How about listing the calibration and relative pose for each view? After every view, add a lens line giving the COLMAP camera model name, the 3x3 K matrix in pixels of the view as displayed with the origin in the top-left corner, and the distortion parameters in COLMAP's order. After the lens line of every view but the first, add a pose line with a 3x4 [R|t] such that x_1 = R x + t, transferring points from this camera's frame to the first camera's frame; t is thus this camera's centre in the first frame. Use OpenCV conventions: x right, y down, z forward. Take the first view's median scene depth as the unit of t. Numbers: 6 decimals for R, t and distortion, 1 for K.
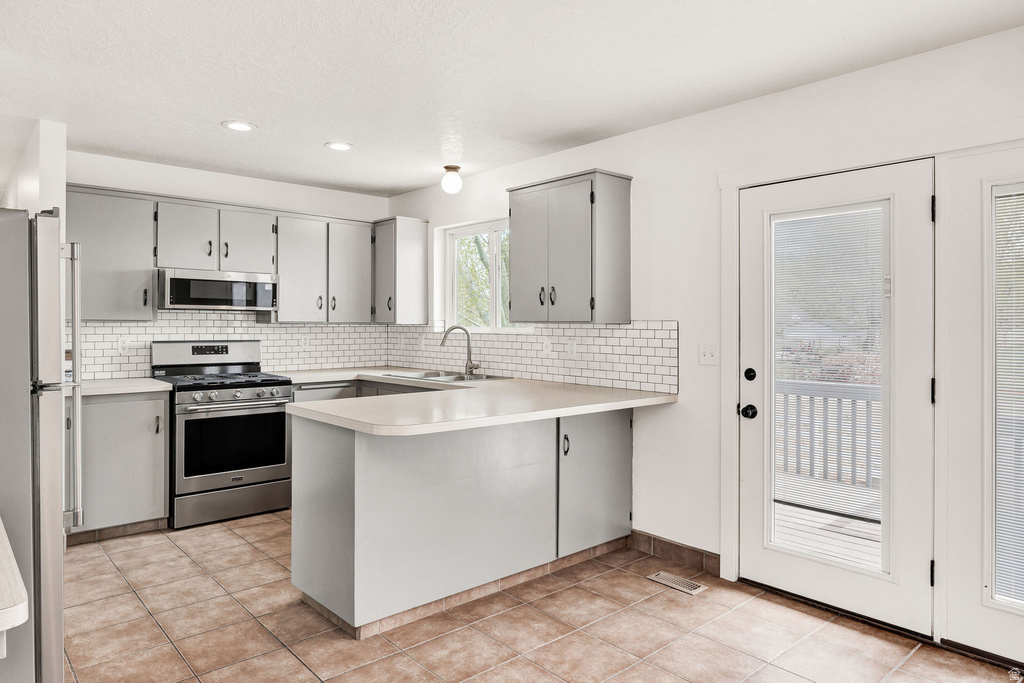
lens RADIAL K [[661.9, 0, 510.8], [0, 661.9, 324.5], [0, 0, 1]] dist [0.009265, -0.007525]
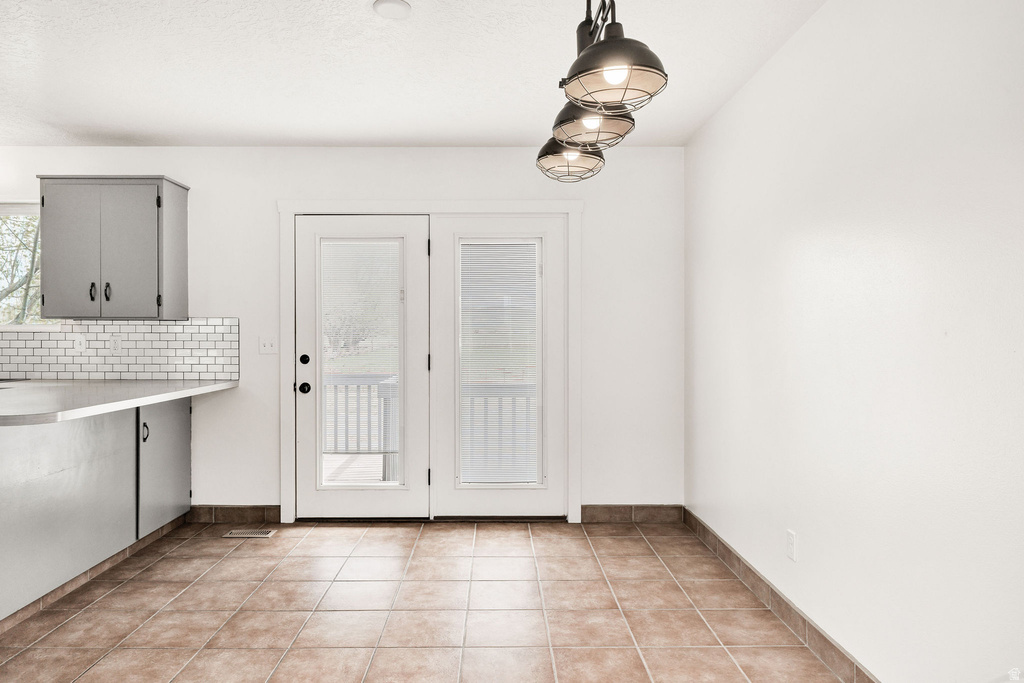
lens RADIAL K [[661.9, 0, 505.1], [0, 661.9, 335.6], [0, 0, 1]] dist [0.009265, -0.007525]
pose [[0.656870, -0.007475, 0.753967, -0.344363], [0.002016, 0.999965, 0.008157, 0.018613], [-0.754001, -0.003838, 0.656862, -0.139217]]
